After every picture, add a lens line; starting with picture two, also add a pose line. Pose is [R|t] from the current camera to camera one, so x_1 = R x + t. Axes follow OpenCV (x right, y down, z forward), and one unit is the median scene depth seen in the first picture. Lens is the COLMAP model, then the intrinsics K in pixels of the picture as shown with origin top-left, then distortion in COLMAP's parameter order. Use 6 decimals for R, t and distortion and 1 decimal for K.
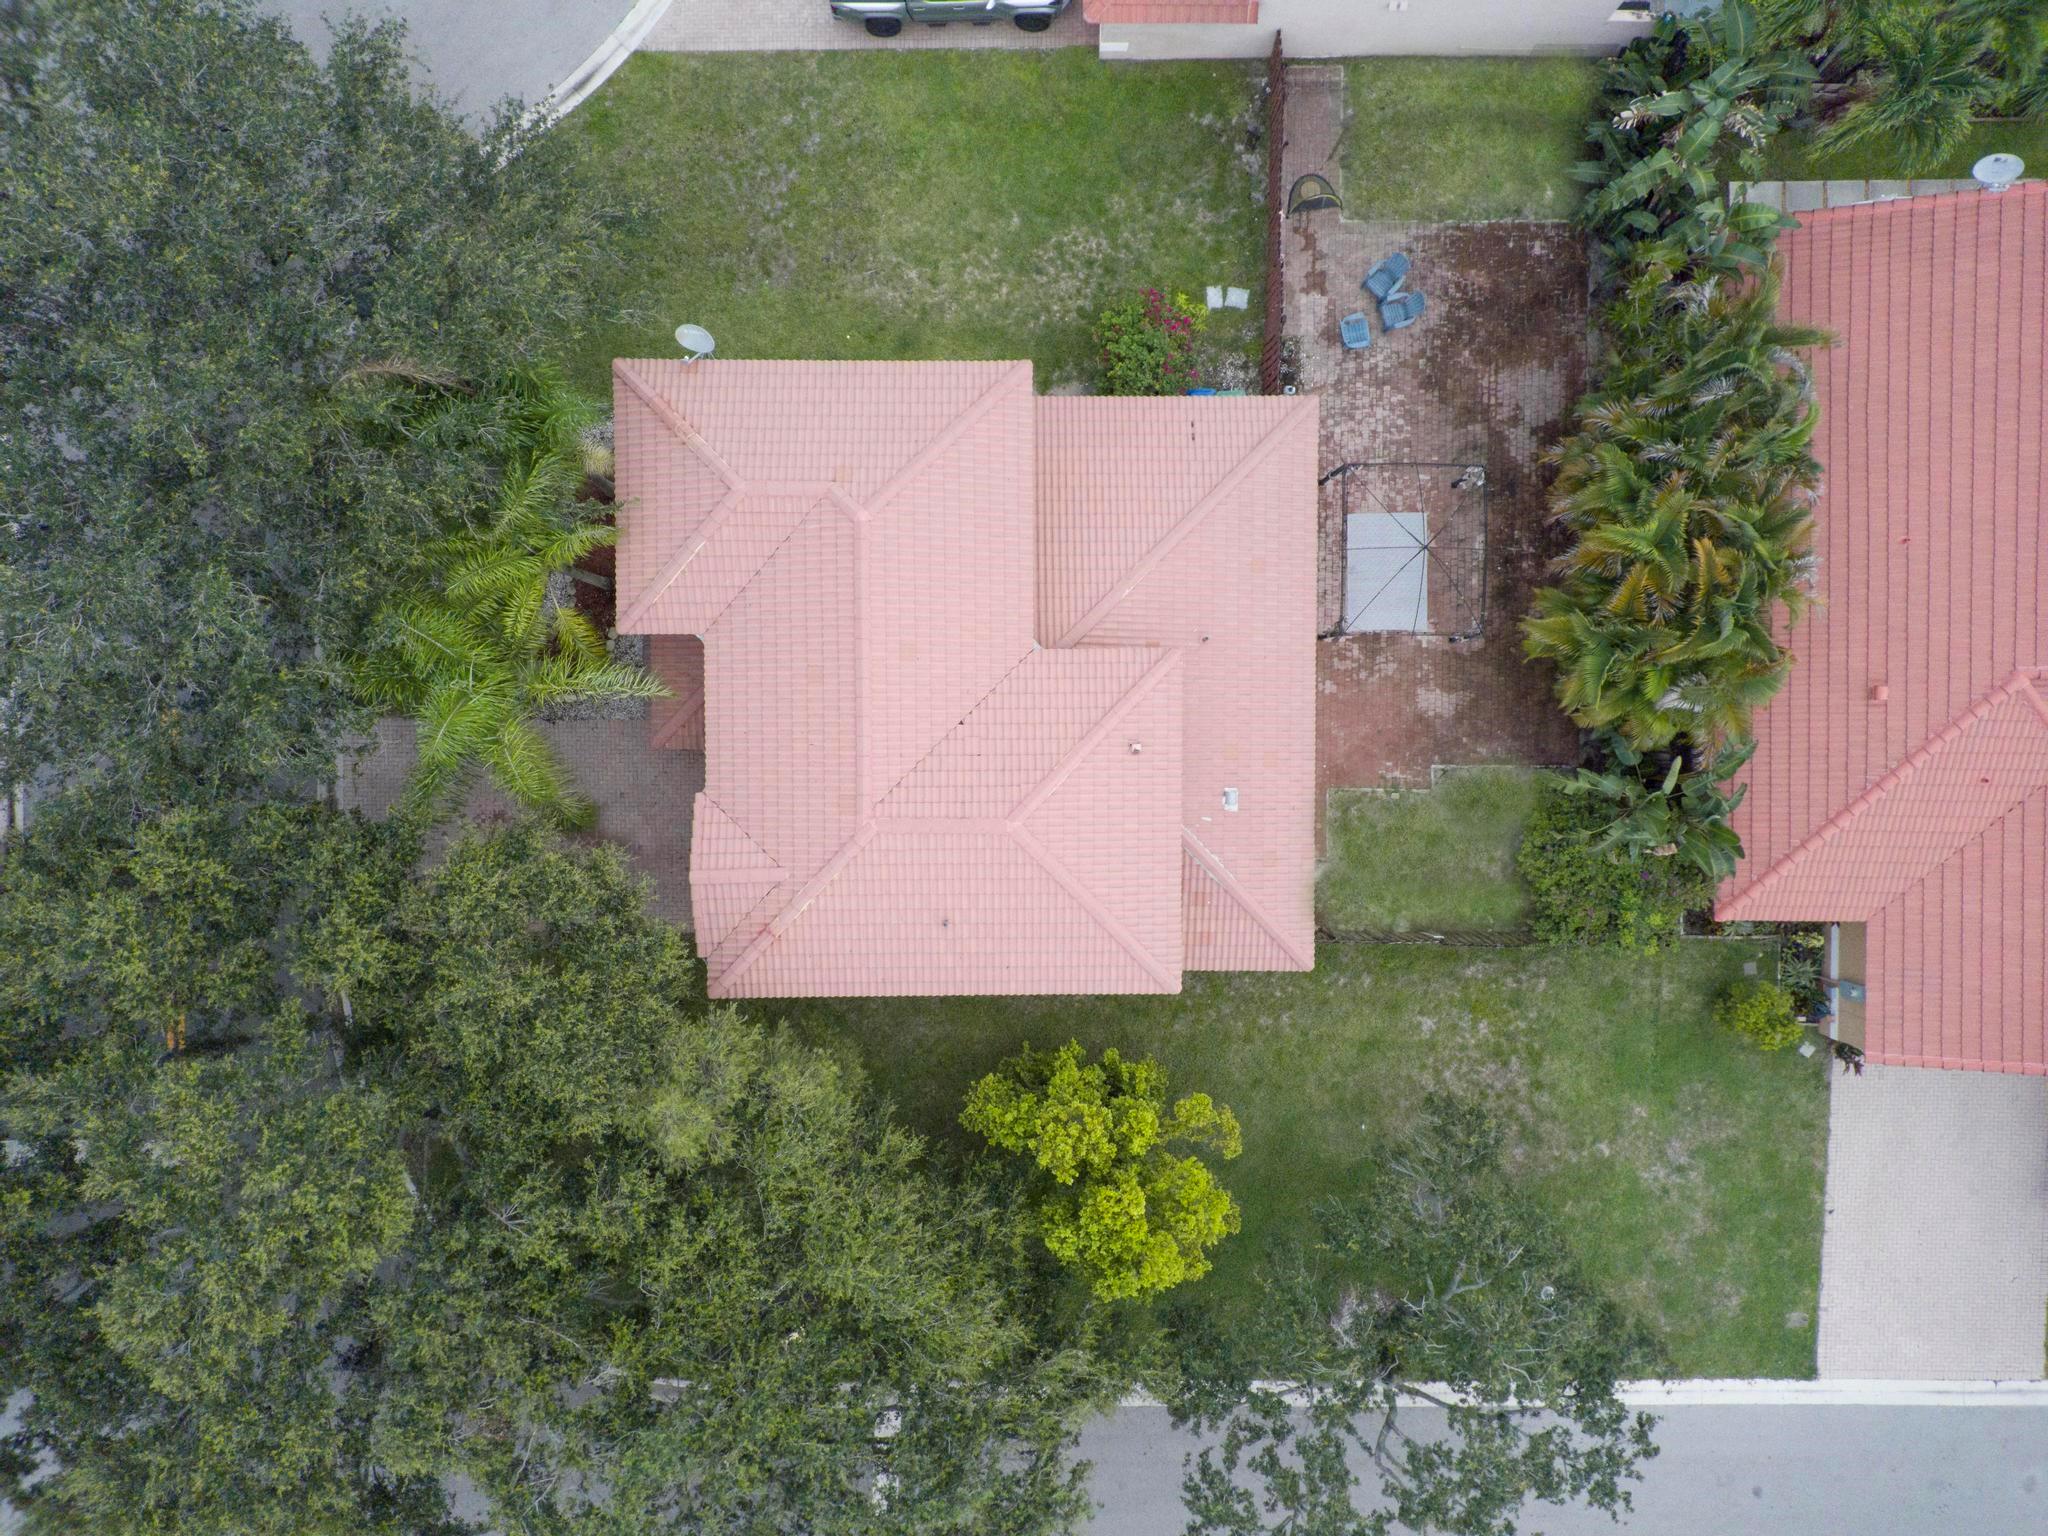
lens RADIAL K [[1577.1, 0, 1024.0], [0, 1577.1, 768.0], [0, 0, 1]] dist [0.136083, -0.251043]
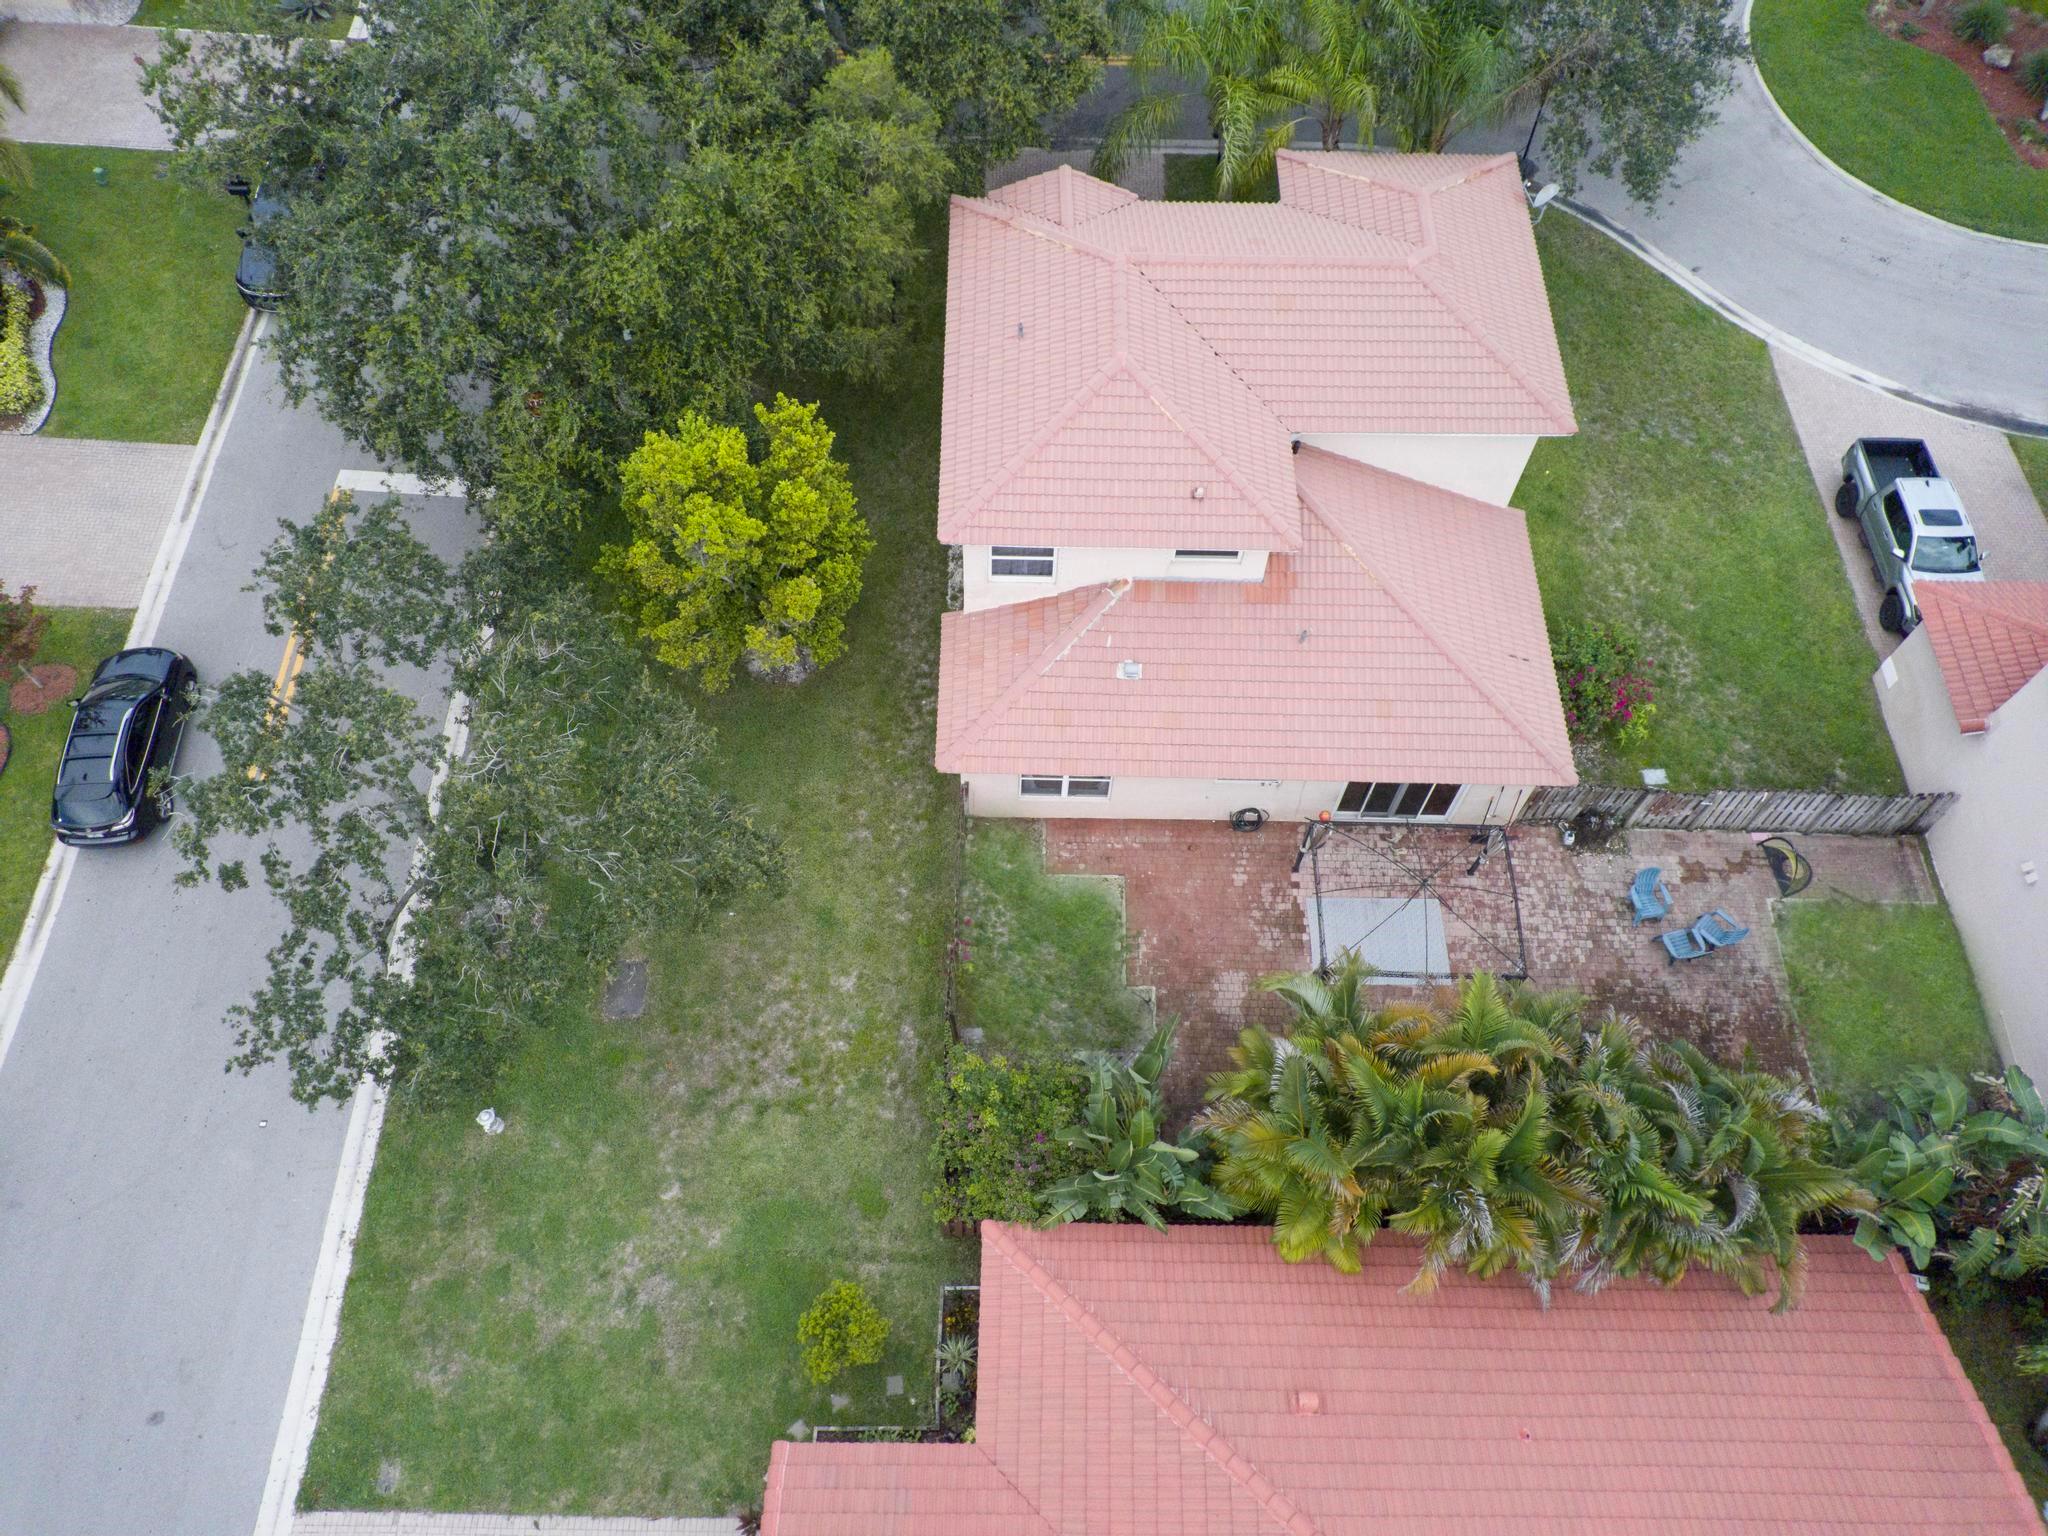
lens RADIAL K [[1577.1, 0, 1024.0], [0, 1577.1, 768.0], [0, 0, 1]] dist [0.136083, -0.251043]
pose [[-0.007424, 0.849269, -0.527908, 0.603288], [-0.998885, -0.030913, -0.035683, 0.101688], [-0.046624, 0.527055, 0.848551, 0.227214]]
